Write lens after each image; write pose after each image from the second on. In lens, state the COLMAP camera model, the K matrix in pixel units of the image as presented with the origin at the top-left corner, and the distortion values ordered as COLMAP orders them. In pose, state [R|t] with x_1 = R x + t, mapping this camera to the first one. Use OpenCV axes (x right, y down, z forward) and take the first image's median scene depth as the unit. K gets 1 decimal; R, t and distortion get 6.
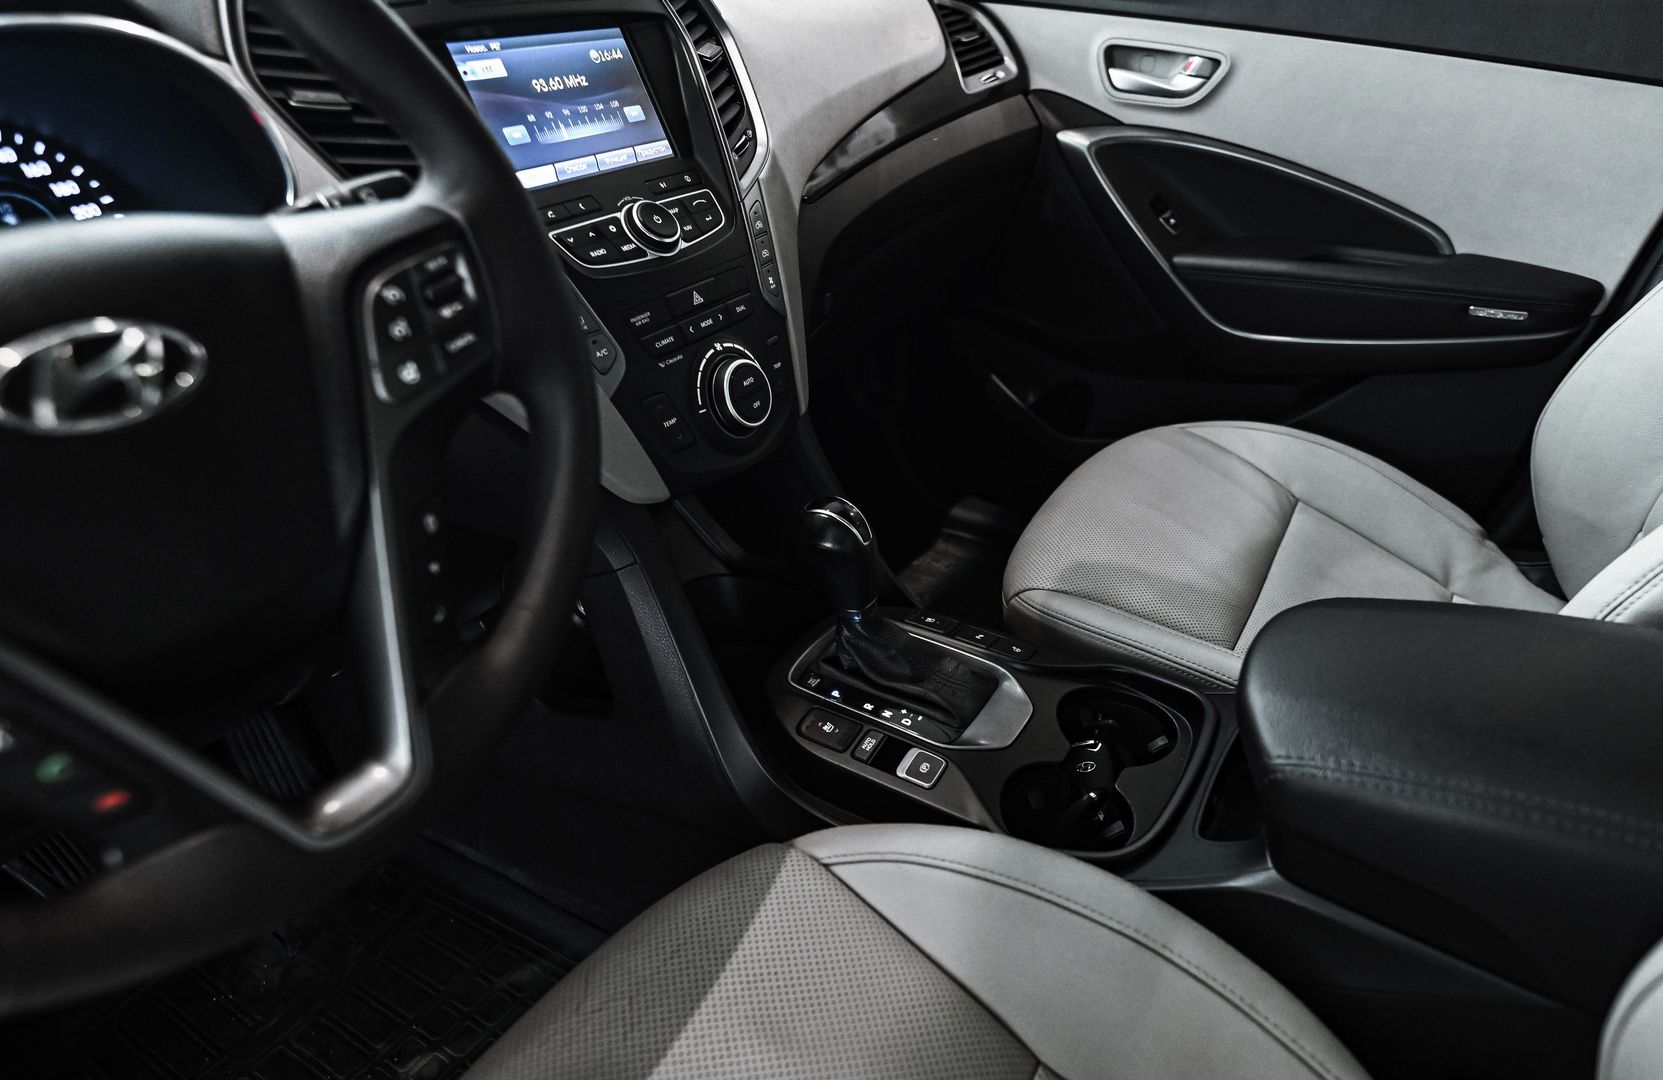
lens RADIAL K [[1010.3, 0, 837.7], [0, 1010.3, 580.5], [0, 0, 1]] dist [0.003455, -0.000692]
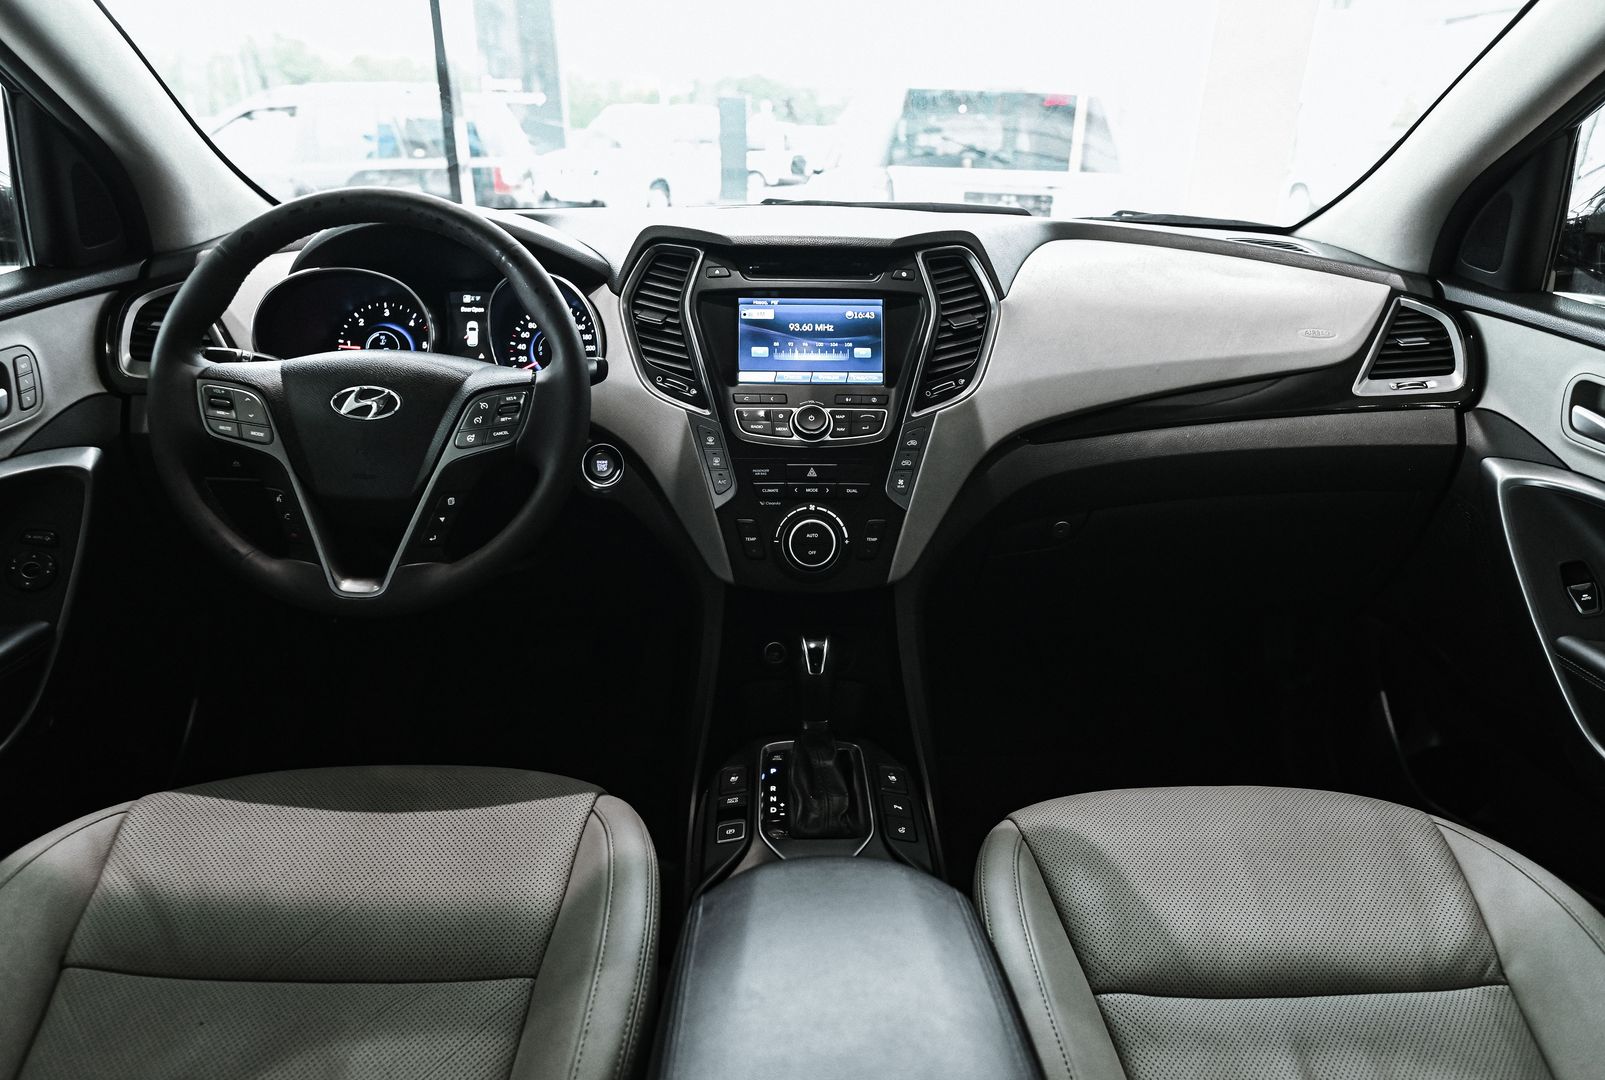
lens RADIAL K [[952.8, 0, 765.6], [0, 952.8, 532.5], [0, 0, 1]] dist [0.003889, 0.001589]
pose [[0.531709, 0.327376, -0.781096, 0.941245], [-0.461400, 0.885360, 0.056990, -0.250797], [0.710208, 0.330096, 0.621805, 0.117290]]
